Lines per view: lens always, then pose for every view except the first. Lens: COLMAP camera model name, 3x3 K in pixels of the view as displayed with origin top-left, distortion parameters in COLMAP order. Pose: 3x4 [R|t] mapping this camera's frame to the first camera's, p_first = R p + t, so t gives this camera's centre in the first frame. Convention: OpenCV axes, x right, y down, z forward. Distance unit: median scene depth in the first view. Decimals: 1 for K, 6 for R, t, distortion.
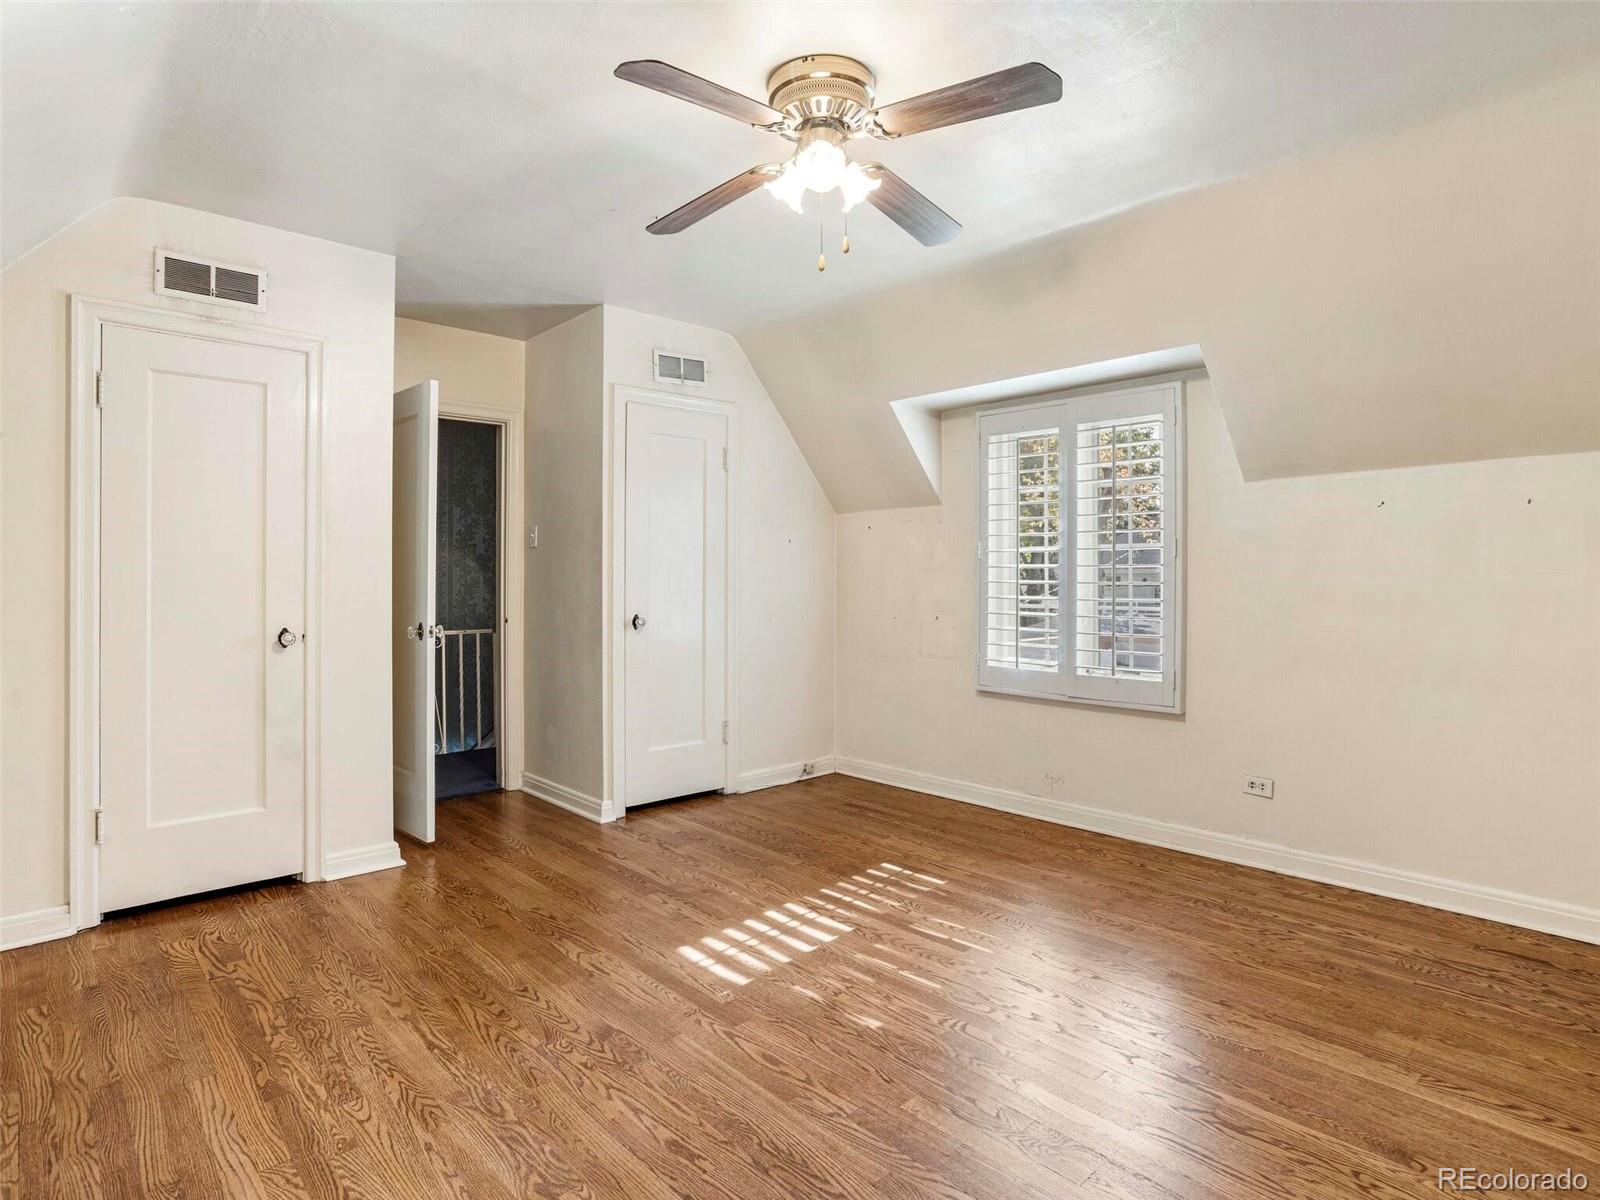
lens RADIAL K [[876.4, 0, 798.3], [0, 876.4, 589.4], [0, 0, 1]] dist [-0.024924, 0.012315]
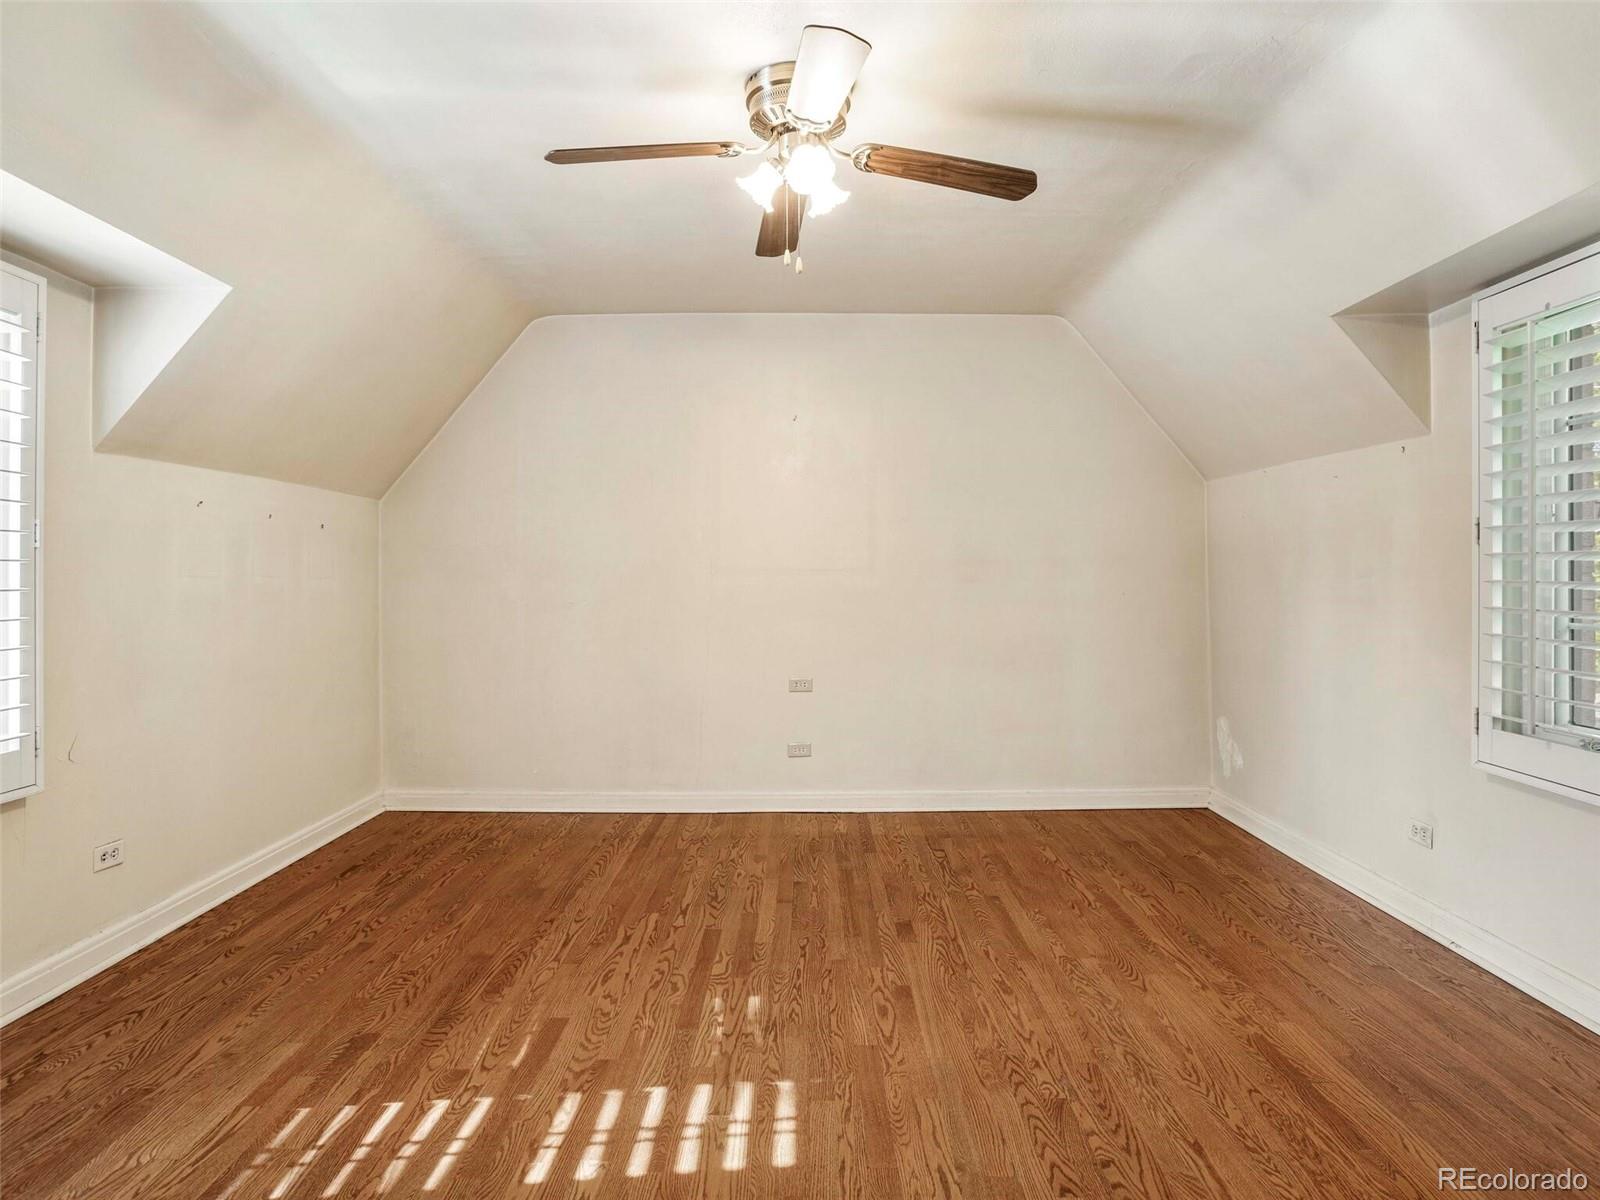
lens RADIAL K [[937.2, 0, 797.9], [0, 937.2, 594.9], [0, 0, 1]] dist [-0.001610, 0.000888]
pose [[-0.735577, -0.009073, 0.677381, -0.712418], [0.010370, 0.999642, 0.024649, -0.021427], [-0.677362, 0.025156, -0.735219, 1.824178]]
